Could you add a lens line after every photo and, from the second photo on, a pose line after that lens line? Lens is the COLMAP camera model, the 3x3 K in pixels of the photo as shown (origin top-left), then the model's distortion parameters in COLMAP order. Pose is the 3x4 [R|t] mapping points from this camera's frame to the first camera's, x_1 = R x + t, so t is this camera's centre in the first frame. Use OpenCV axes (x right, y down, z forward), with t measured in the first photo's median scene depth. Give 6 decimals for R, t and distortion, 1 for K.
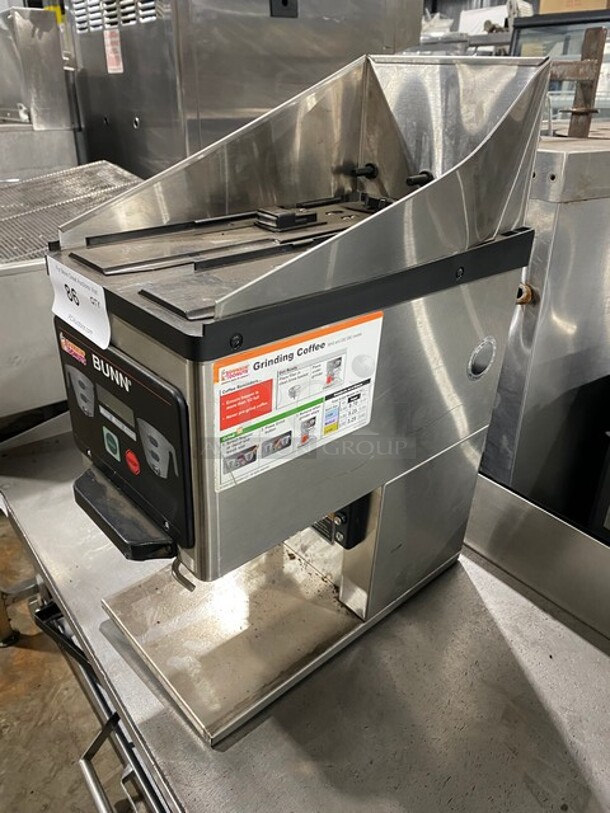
lens RADIAL K [[610.3, 0, 305.0], [0, 610.3, 406.5], [0, 0, 1]] dist [-0.002170, -0.002566]
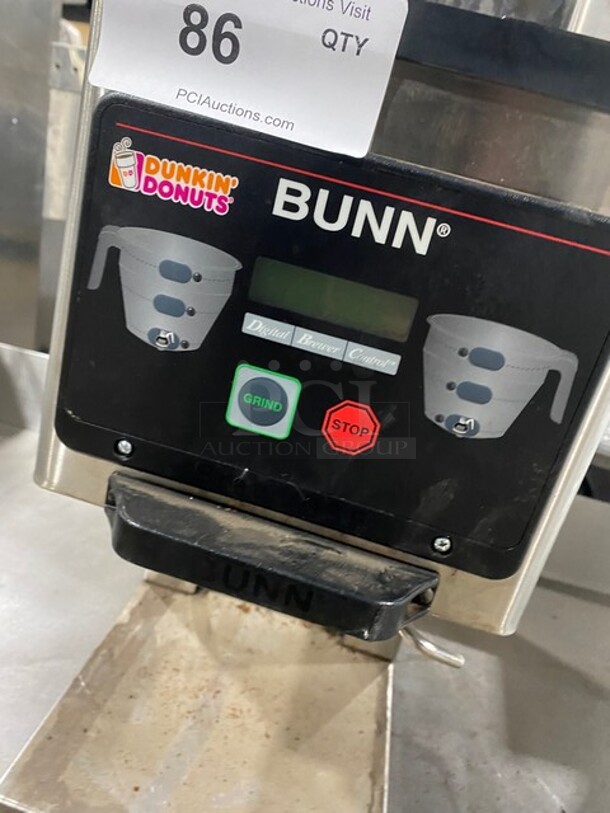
lens RADIAL K [[610.3, 0, 305.0], [0, 610.3, 406.5], [0, 0, 1]] dist [-0.002170, -0.002566]
pose [[0.780551, -0.055961, 0.622582, -0.582292], [0.102042, 0.994032, -0.038583, 0.086926], [-0.616707, 0.093645, 0.781603, 0.634817]]
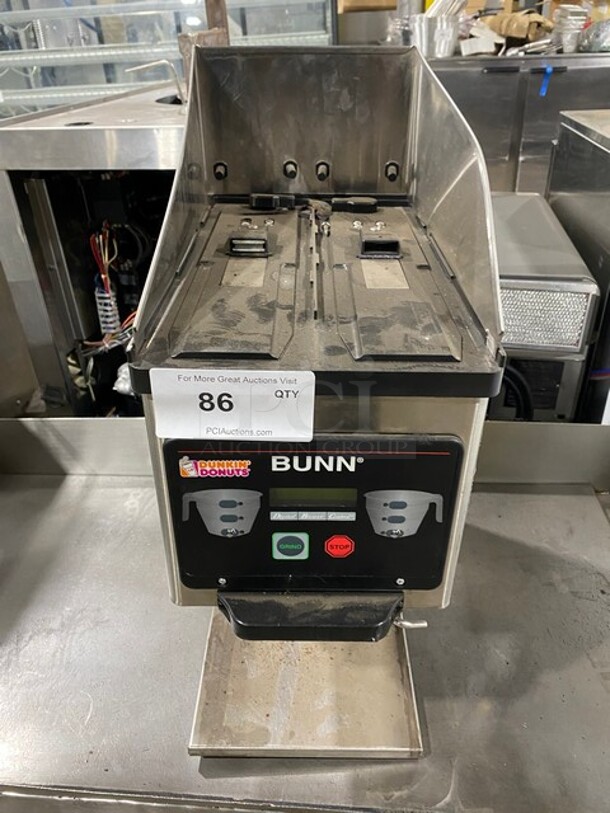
lens RADIAL K [[610.3, 0, 305.0], [0, 610.3, 406.5], [0, 0, 1]] dist [-0.002170, -0.002566]
pose [[0.683940, -0.395962, 0.612732, -0.756132], [0.373293, 0.911555, 0.172395, -0.258718], [-0.626801, 0.110821, 0.771259, 0.314506]]
